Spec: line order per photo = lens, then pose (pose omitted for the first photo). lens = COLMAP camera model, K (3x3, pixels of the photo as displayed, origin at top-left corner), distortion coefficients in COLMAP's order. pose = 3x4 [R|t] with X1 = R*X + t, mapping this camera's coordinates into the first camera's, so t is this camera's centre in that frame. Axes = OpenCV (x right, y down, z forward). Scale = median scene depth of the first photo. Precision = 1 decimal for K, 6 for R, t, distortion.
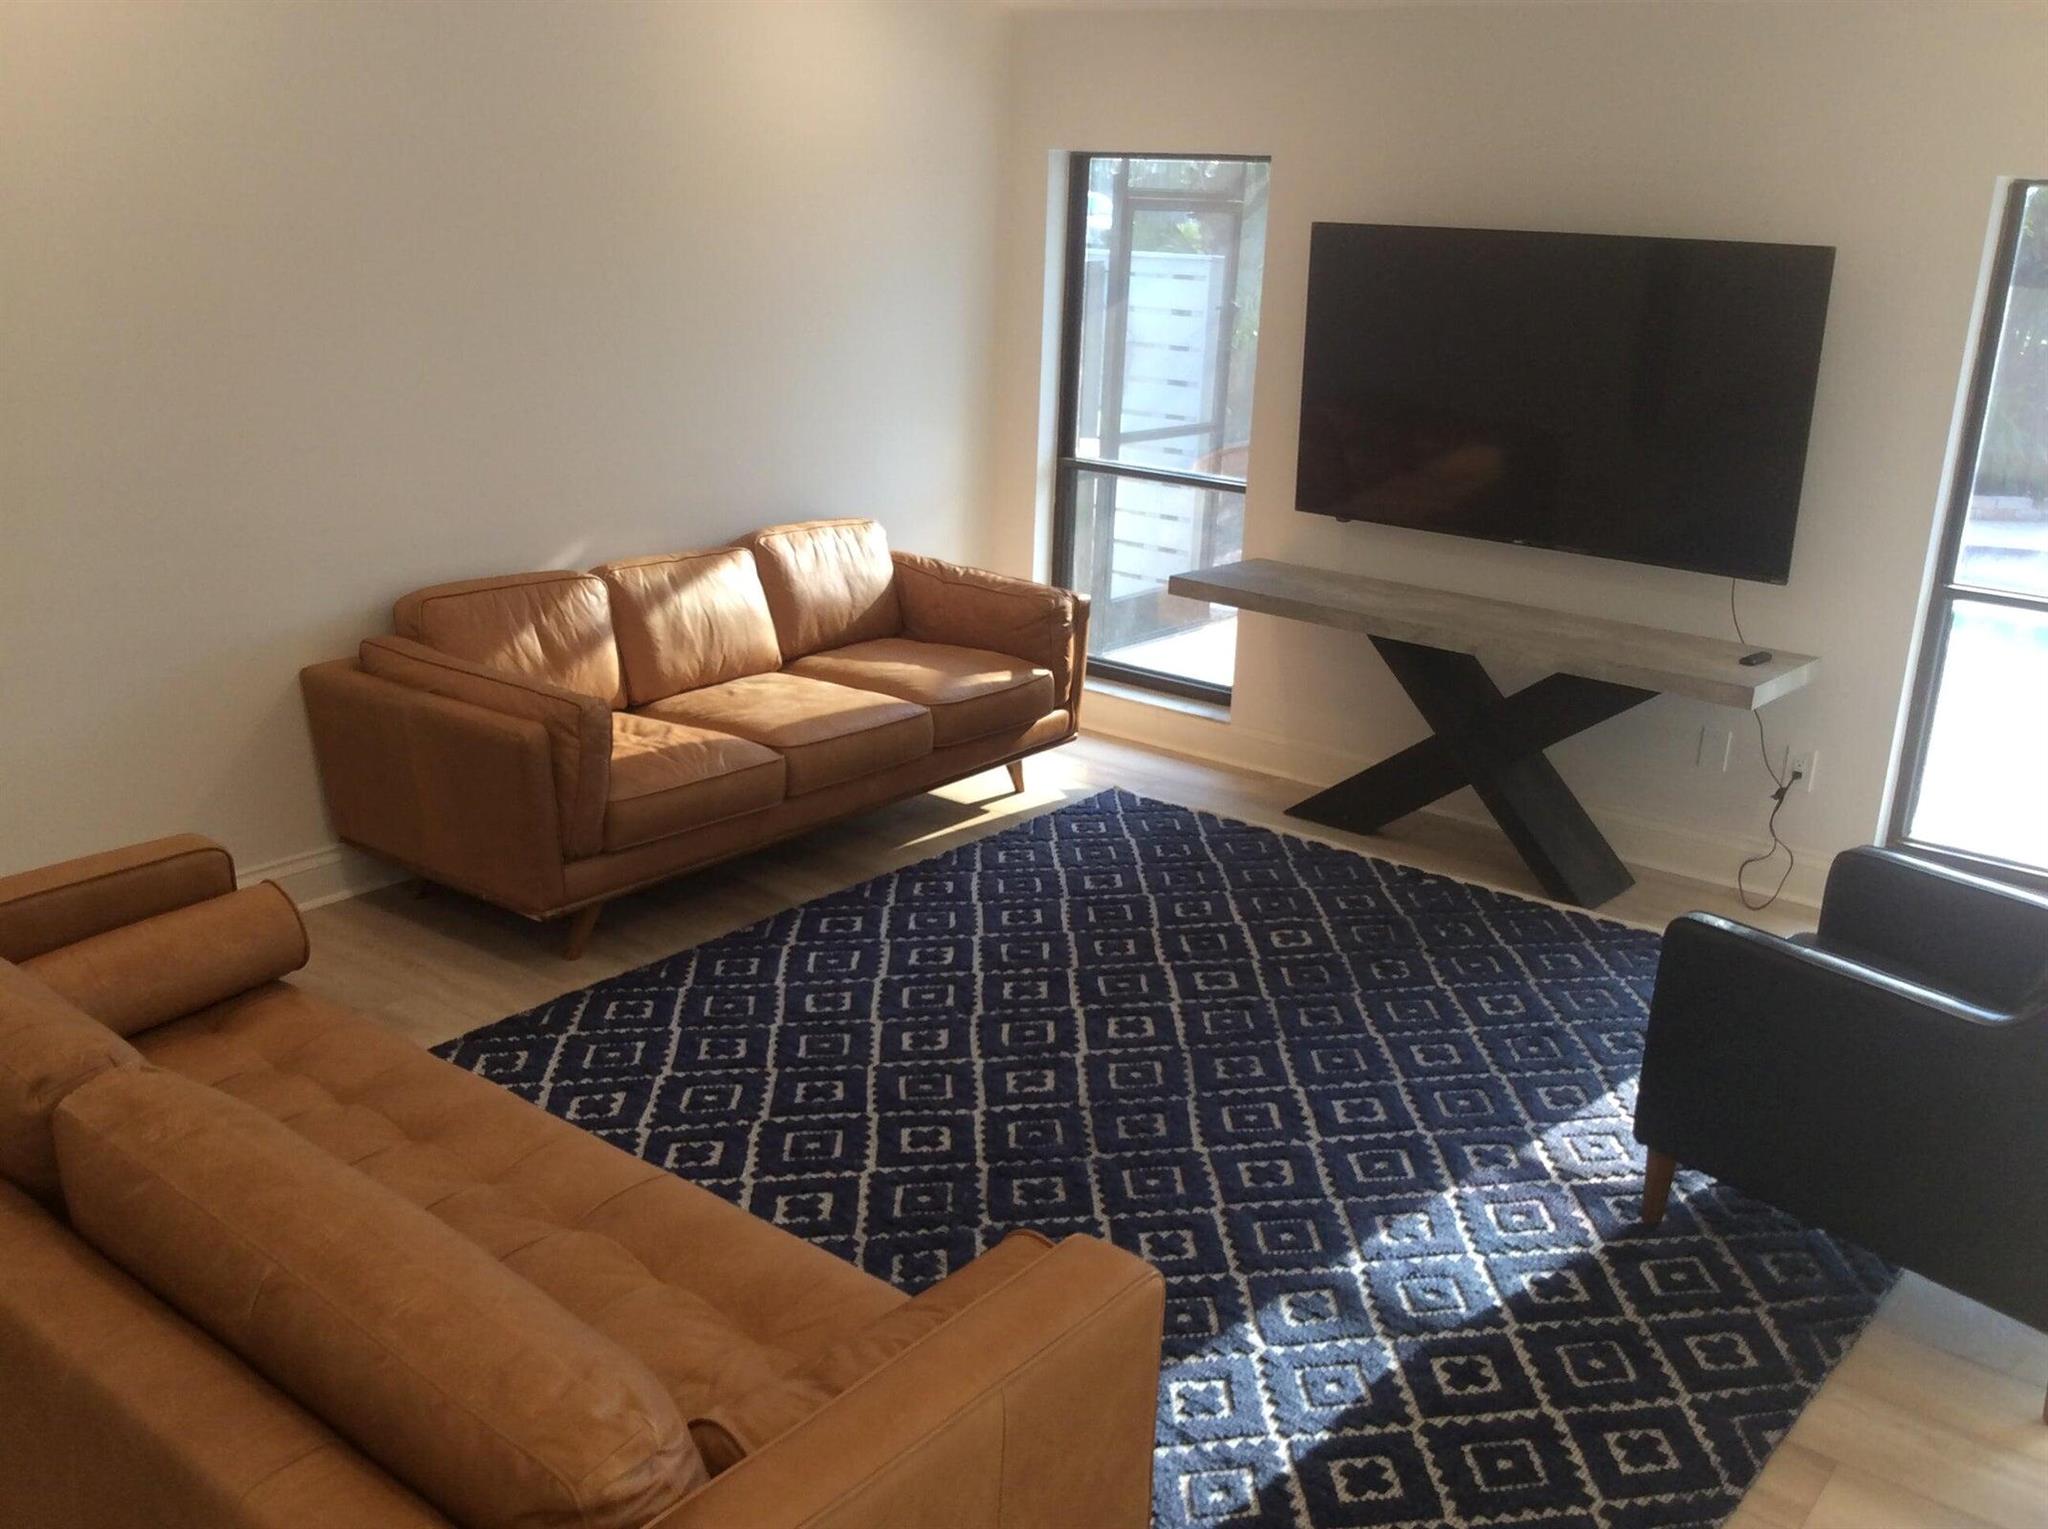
lens RADIAL K [[1873.8, 0, 1045.6], [0, 1873.8, 767.4], [0, 0, 1]] dist [0.024507, 0.000000]
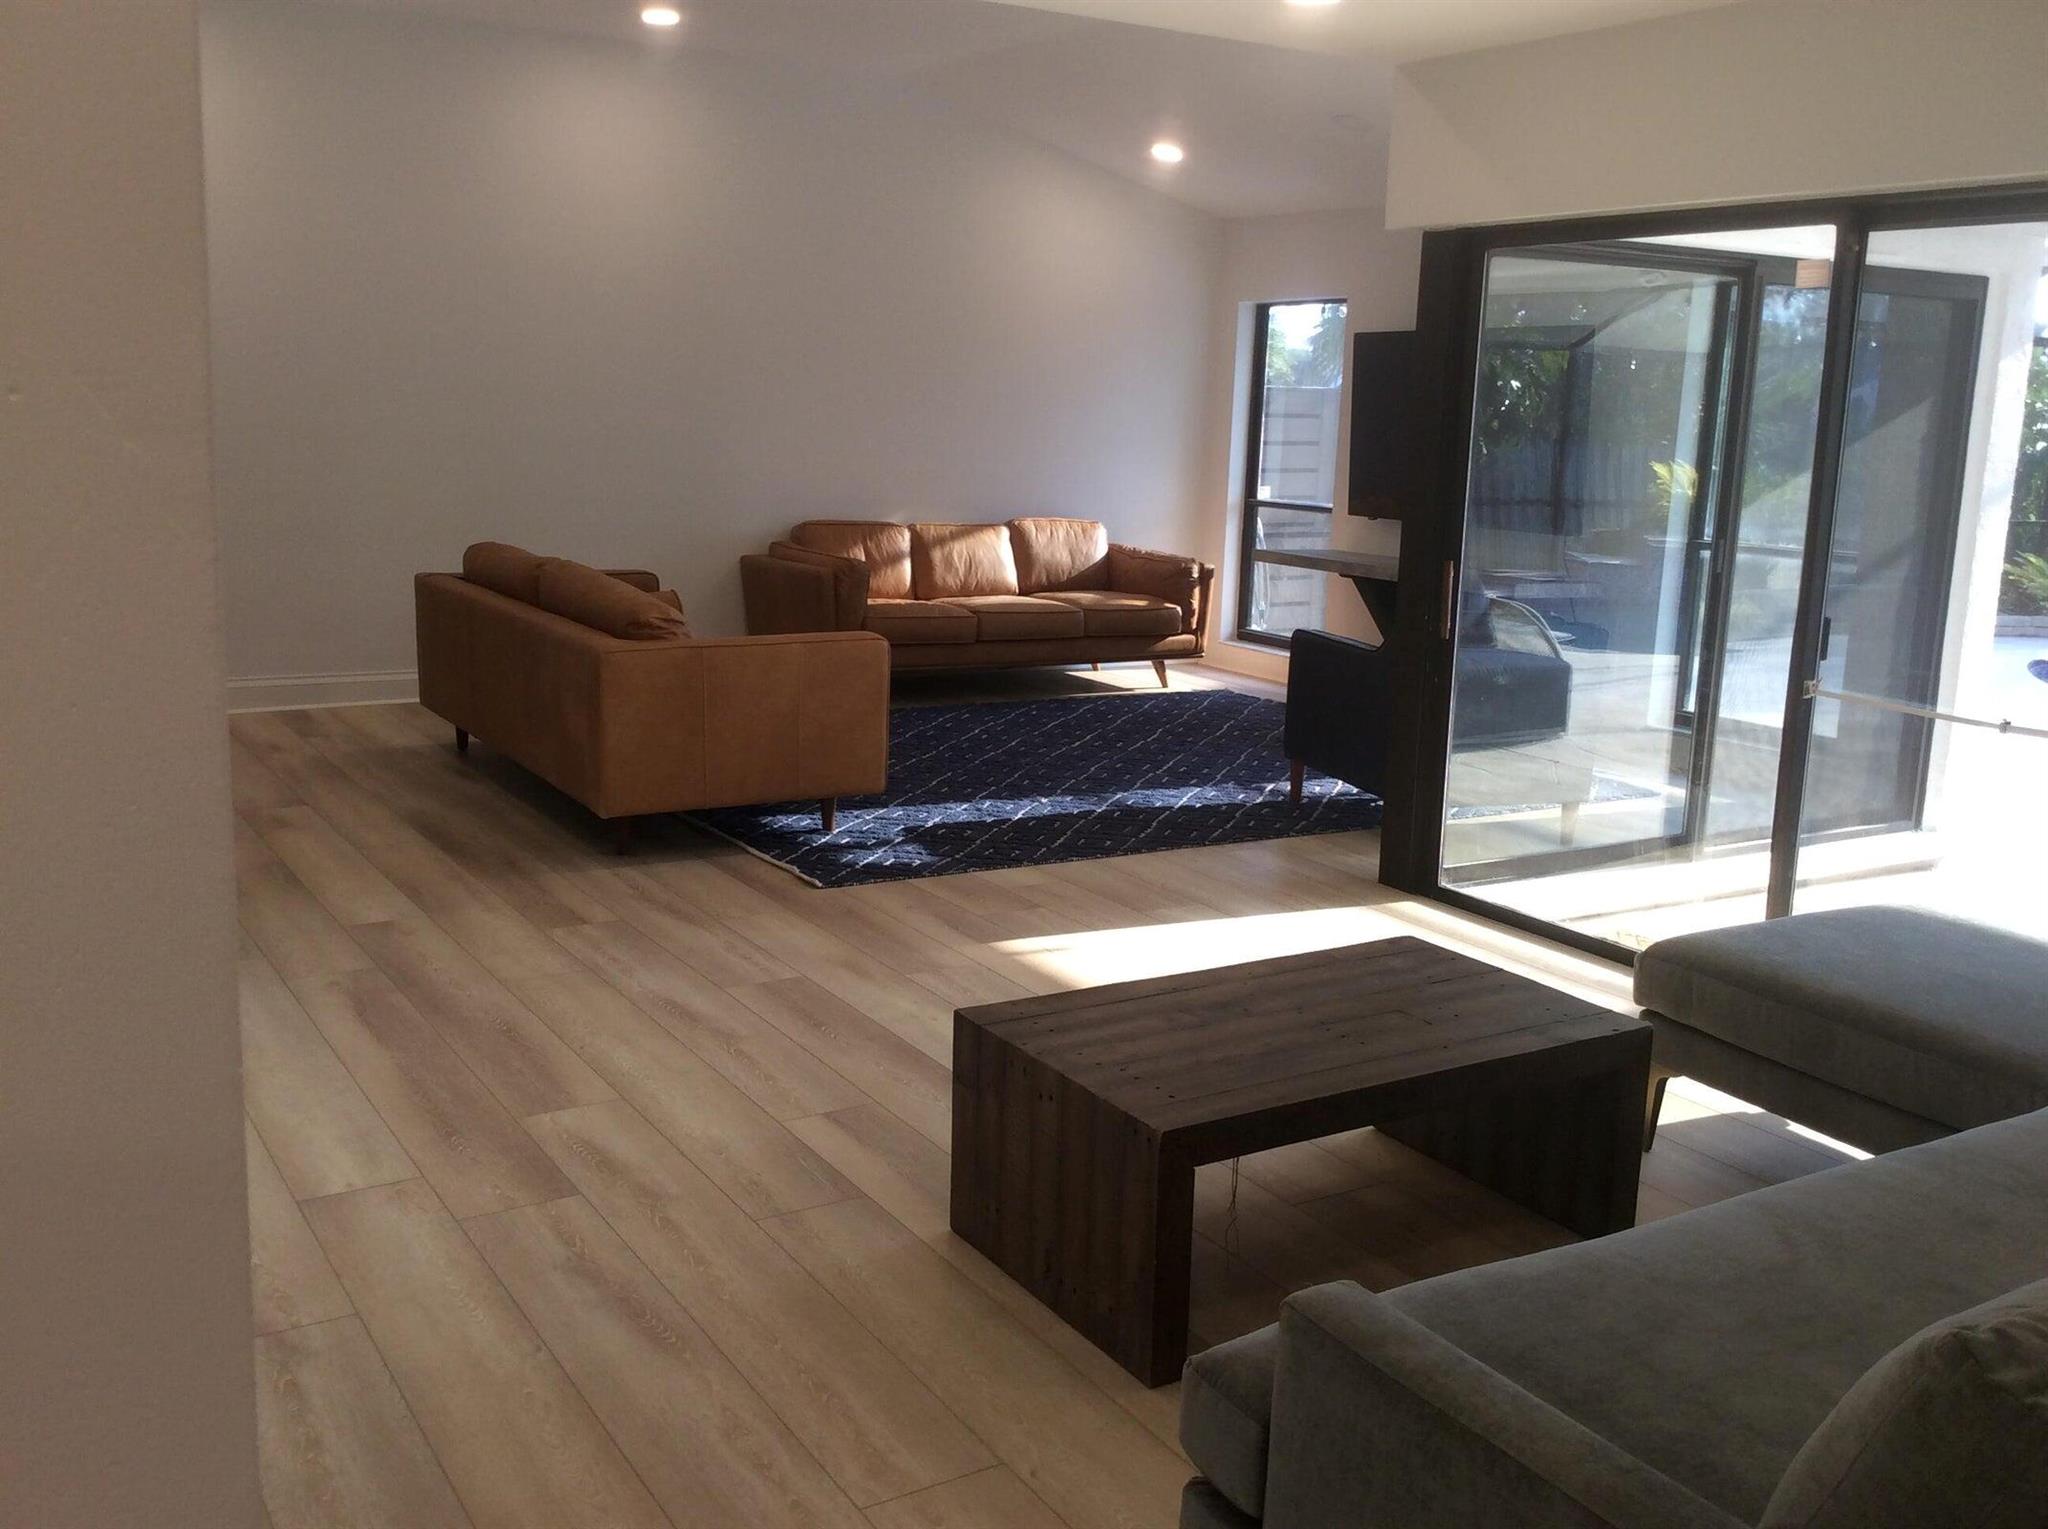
lens RADIAL K [[1873.8, 0, 1025.2], [0, 1873.8, 765.6], [0, 0, 1]] dist [0.024507, 0.000000]
pose [[0.936802, 0.061927, -0.344337, 0.455026], [-0.100735, 0.990274, -0.095965, 0.259460], [0.335045, 0.124586, 0.933929, -0.554243]]
